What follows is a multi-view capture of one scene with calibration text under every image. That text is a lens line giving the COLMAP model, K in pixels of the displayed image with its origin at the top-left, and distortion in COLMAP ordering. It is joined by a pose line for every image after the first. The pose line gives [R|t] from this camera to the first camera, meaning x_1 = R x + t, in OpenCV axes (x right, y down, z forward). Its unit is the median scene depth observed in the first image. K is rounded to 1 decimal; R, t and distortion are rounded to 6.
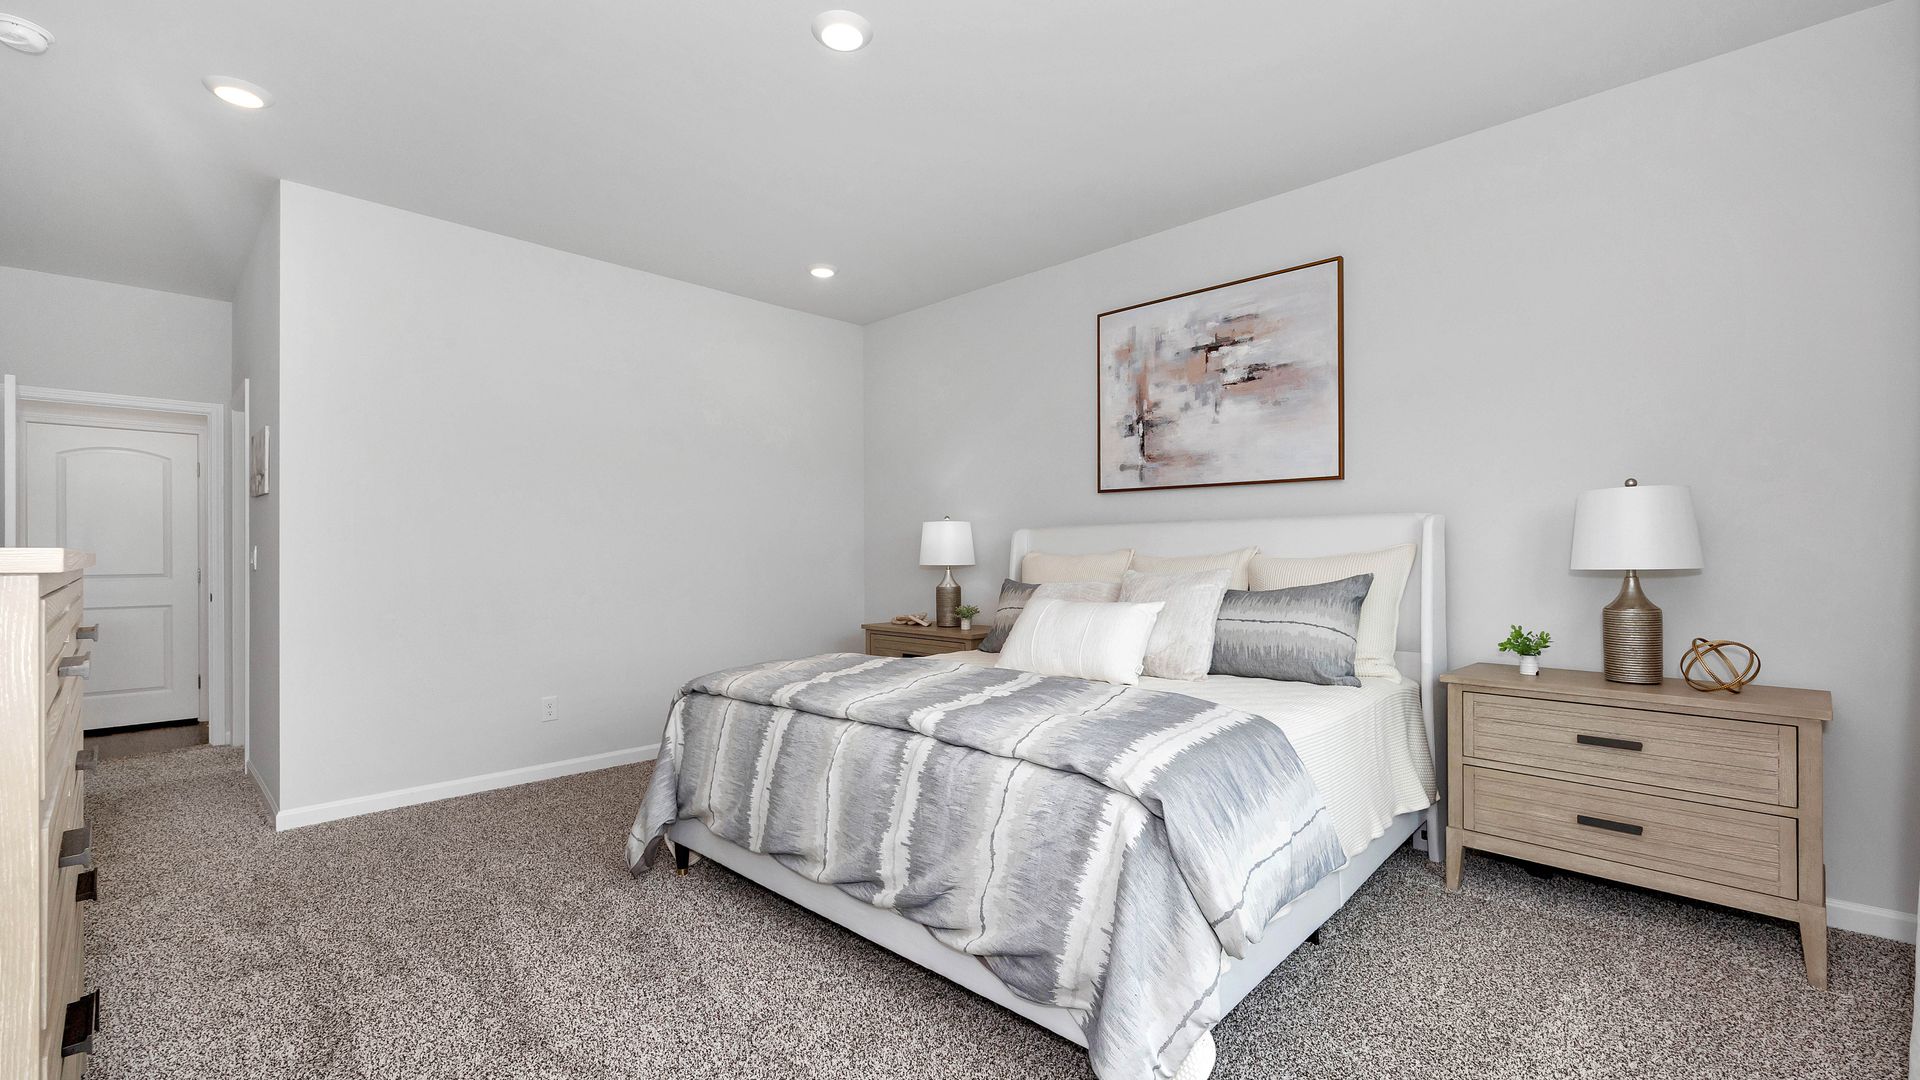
lens RADIAL K [[796.1, 0, 995.4], [0, 796.1, 557.2], [0, 0, 1]] dist [-0.010130, 0.000147]
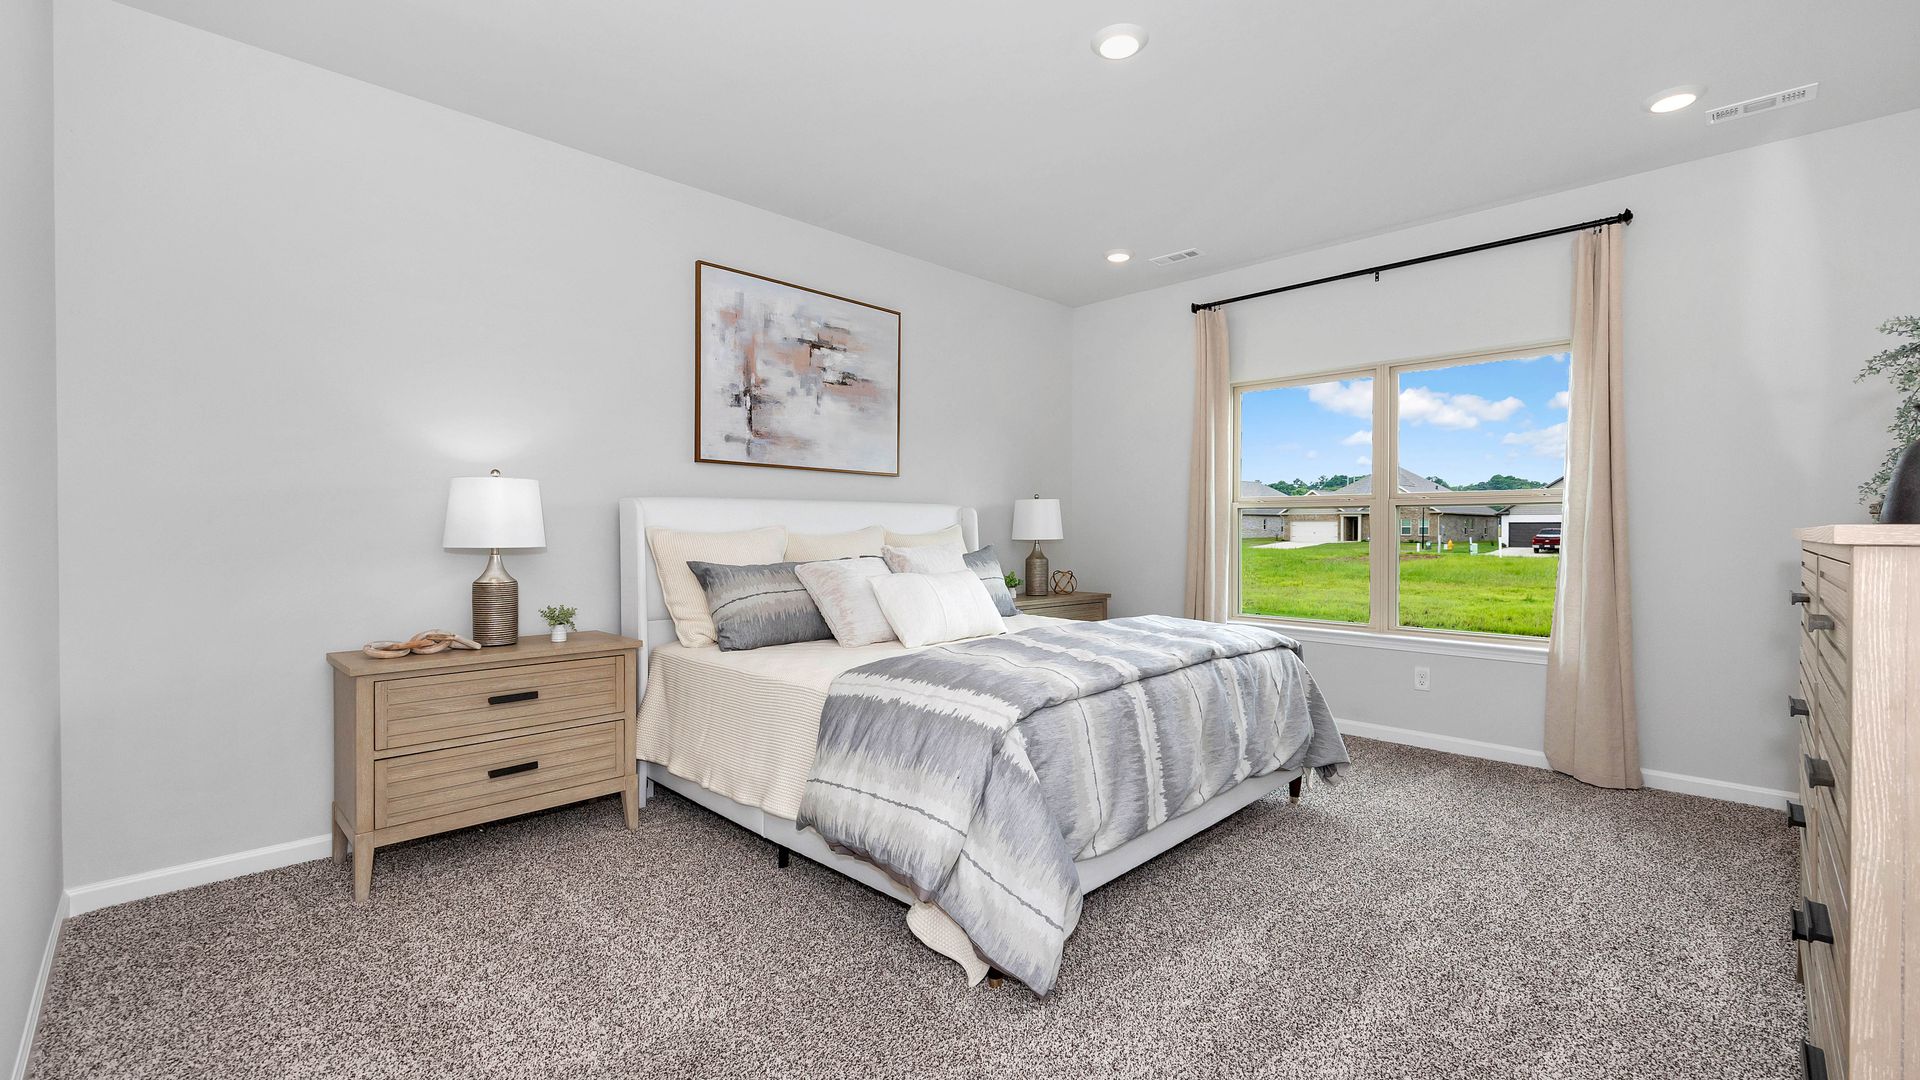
lens RADIAL K [[796.1, 0, 953.7], [0, 796.1, 531.3], [0, 0, 1]] dist [-0.010130, 0.000147]
pose [[0.048329, 0.003317, 0.998826, -0.806328], [0.004112, 0.999985, -0.003519, 0.000497], [-0.998823, 0.004278, 0.048314, 0.737664]]
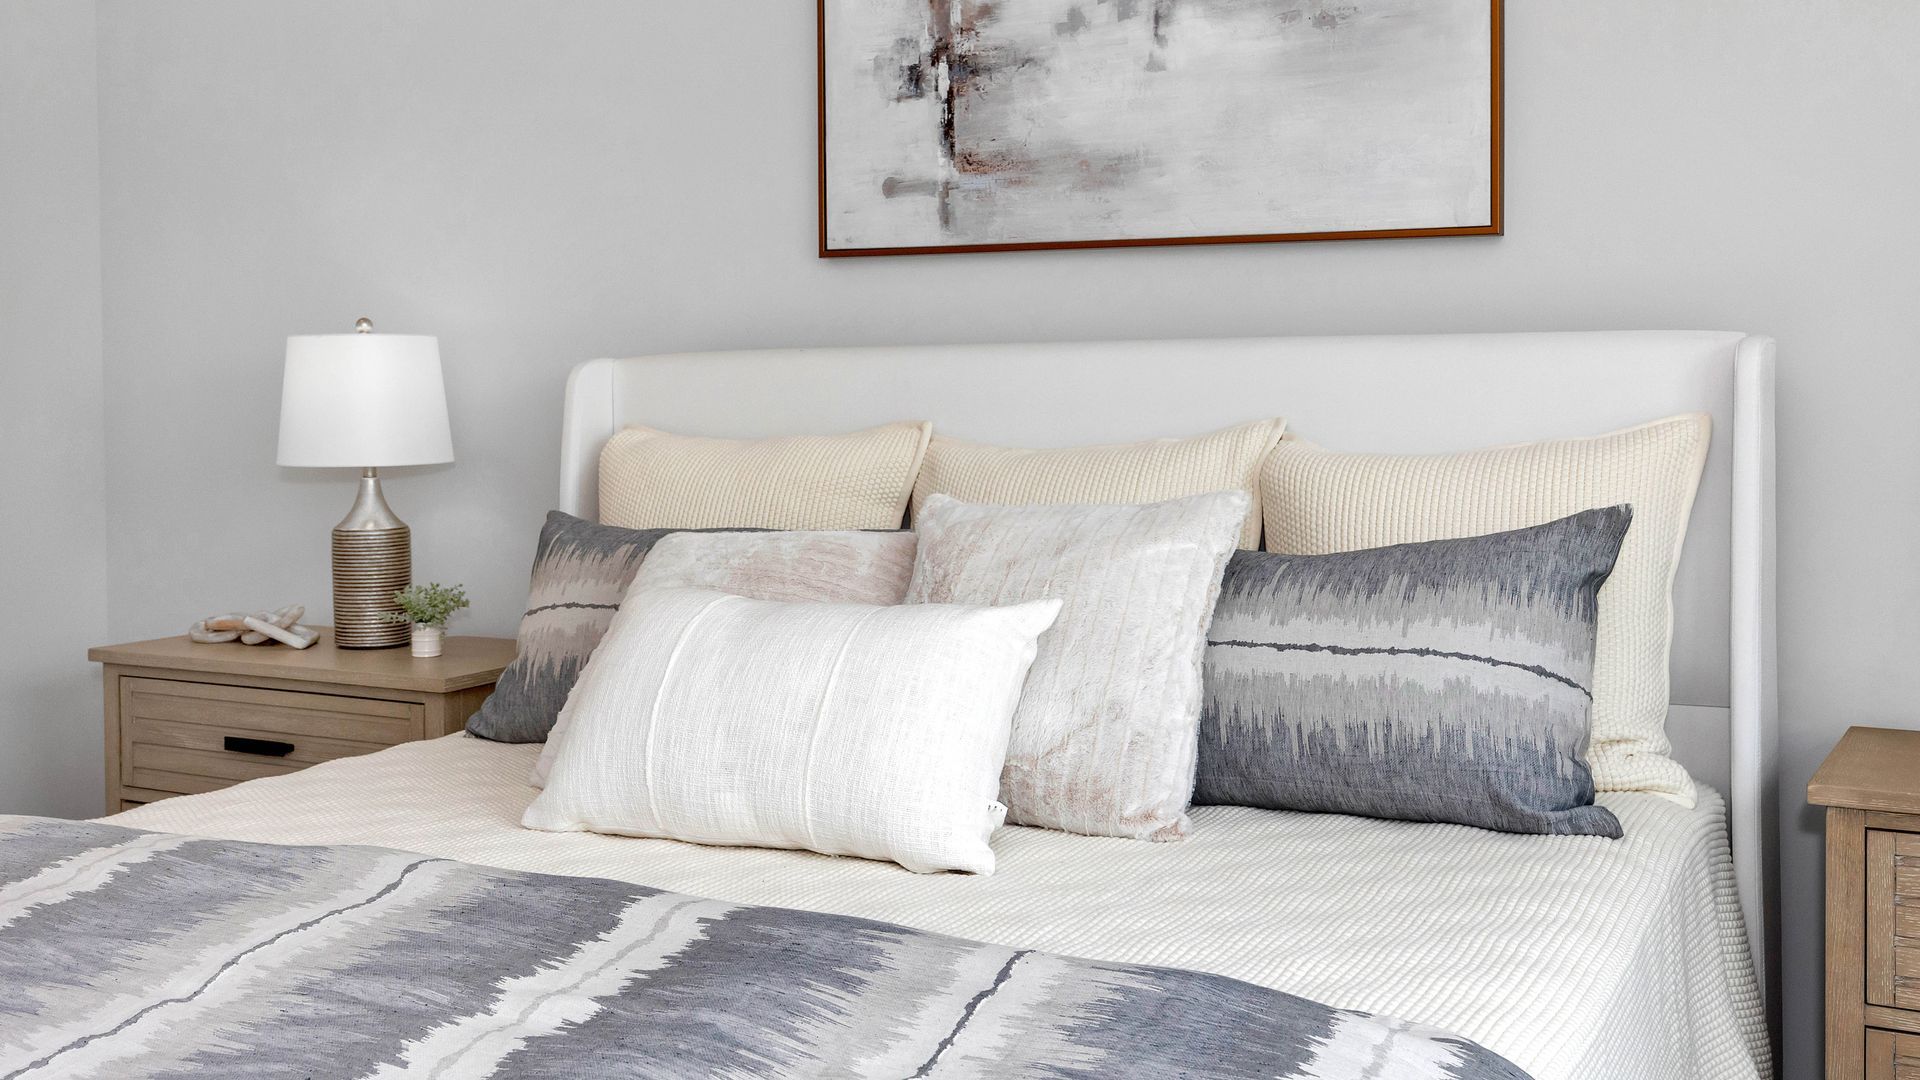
lens RADIAL K [[1828.7, 0, 1047.1], [0, 1828.7, 419.3], [0, 0, 1]] dist [0.006214, 0.000000]
pose [[0.958170, -0.011437, 0.285972, -0.006970], [0.006332, 0.999804, 0.018772, -0.026327], [-0.286130, -0.016176, 0.958054, 0.217234]]
